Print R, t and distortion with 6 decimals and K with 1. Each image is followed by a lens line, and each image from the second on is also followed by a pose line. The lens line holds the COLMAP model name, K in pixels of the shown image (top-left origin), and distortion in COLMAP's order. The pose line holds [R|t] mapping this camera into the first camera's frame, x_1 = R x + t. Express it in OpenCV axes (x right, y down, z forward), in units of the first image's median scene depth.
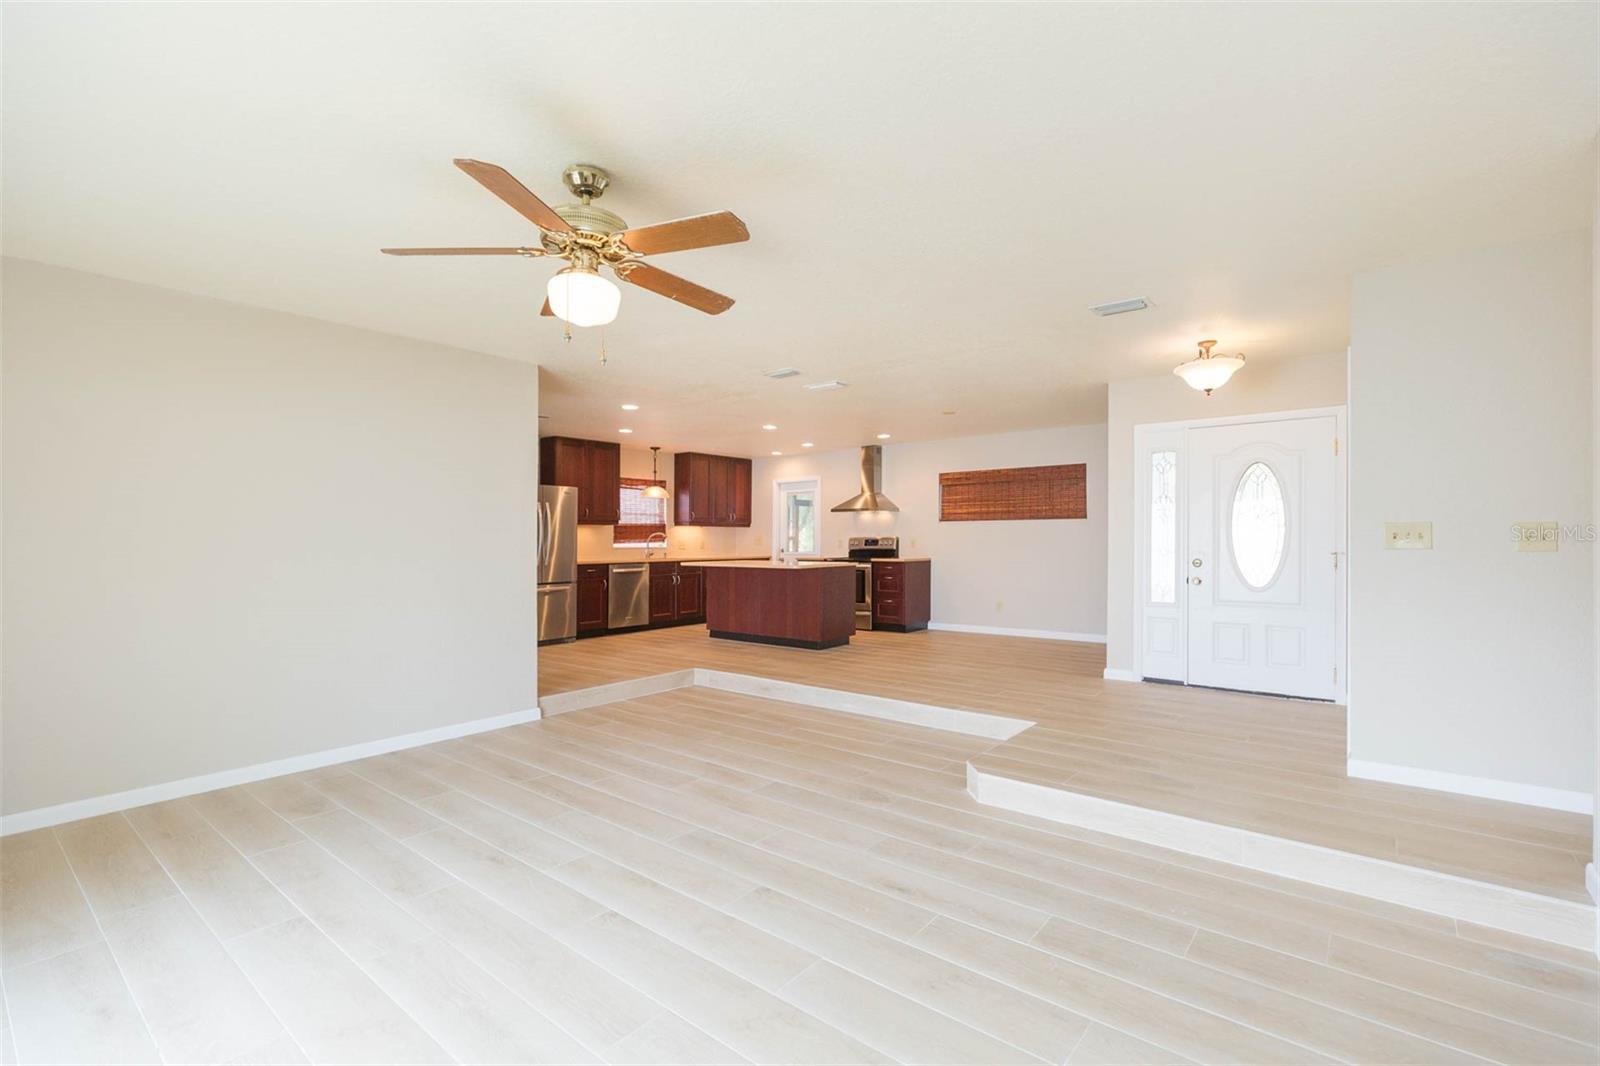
lens RADIAL K [[714.1, 0, 808.1], [0, 714.1, 538.6], [0, 0, 1]] dist [0.003870, 0.000460]
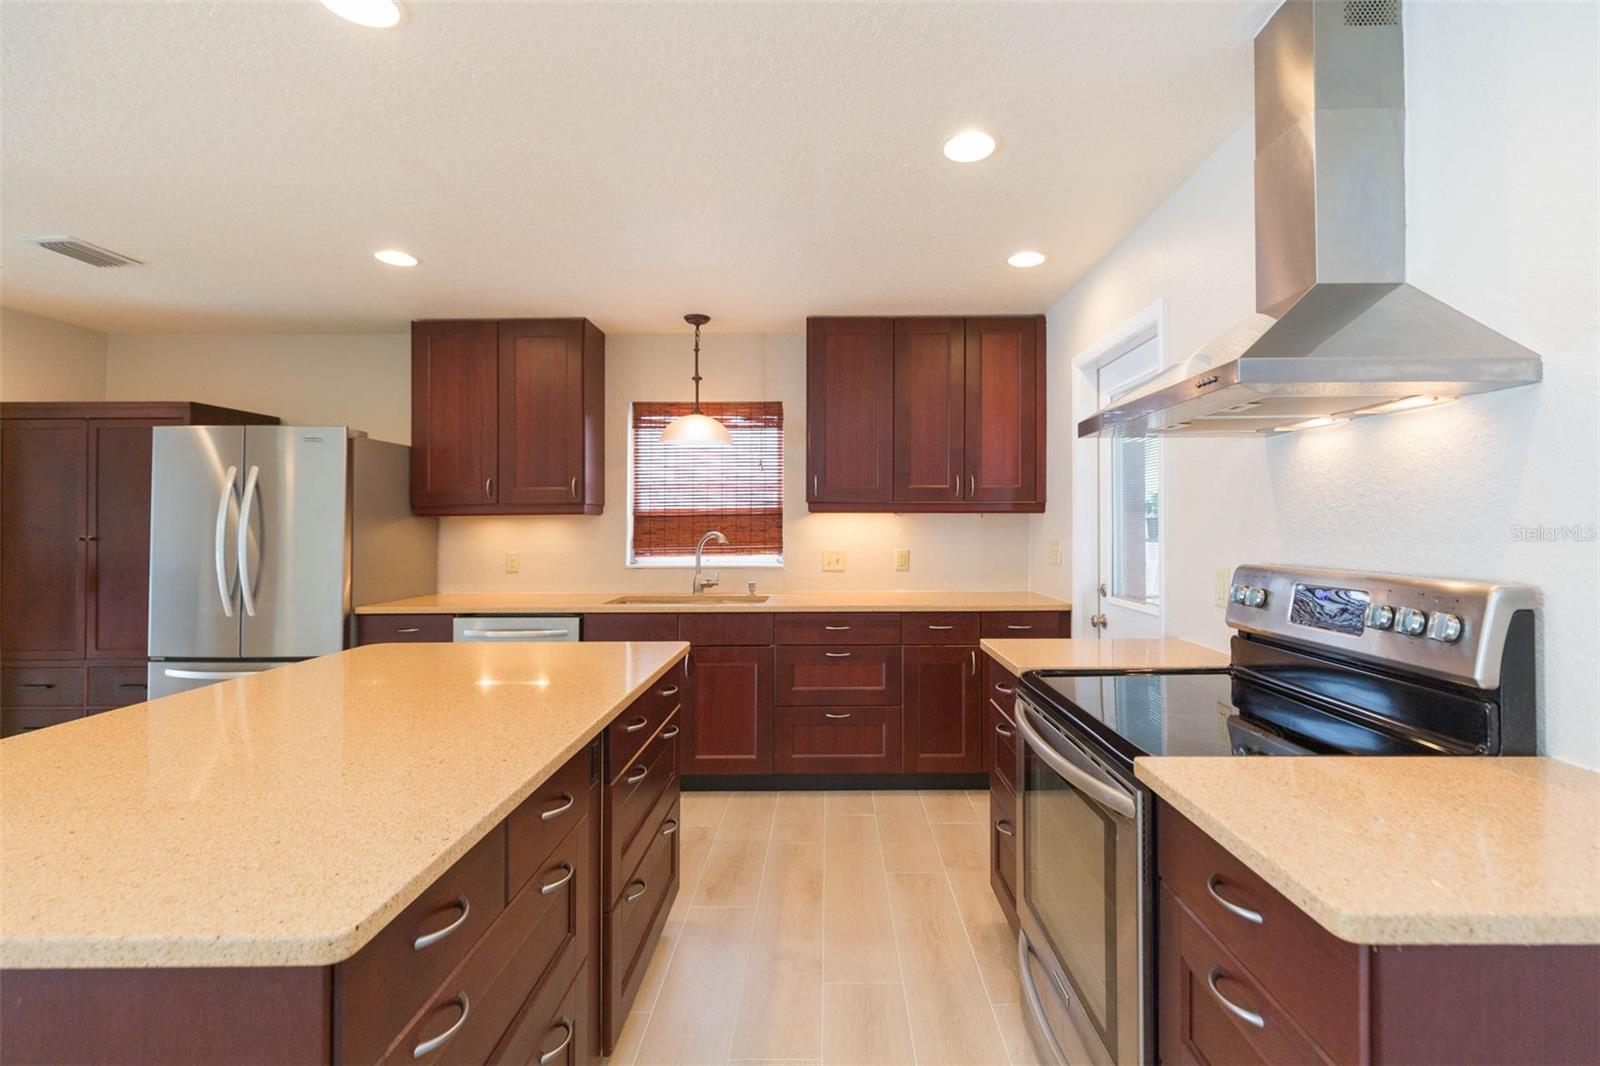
lens RADIAL K [[741.4, 0, 817.6], [0, 741.4, 505.7], [0, 0, 1]] dist [0.004813, -0.000282]
pose [[0.629582, -0.018175, -0.776722, 0.155979], [0.000505, 0.999736, -0.022984, -0.014350], [0.776934, 0.014078, 0.629425, 0.870100]]
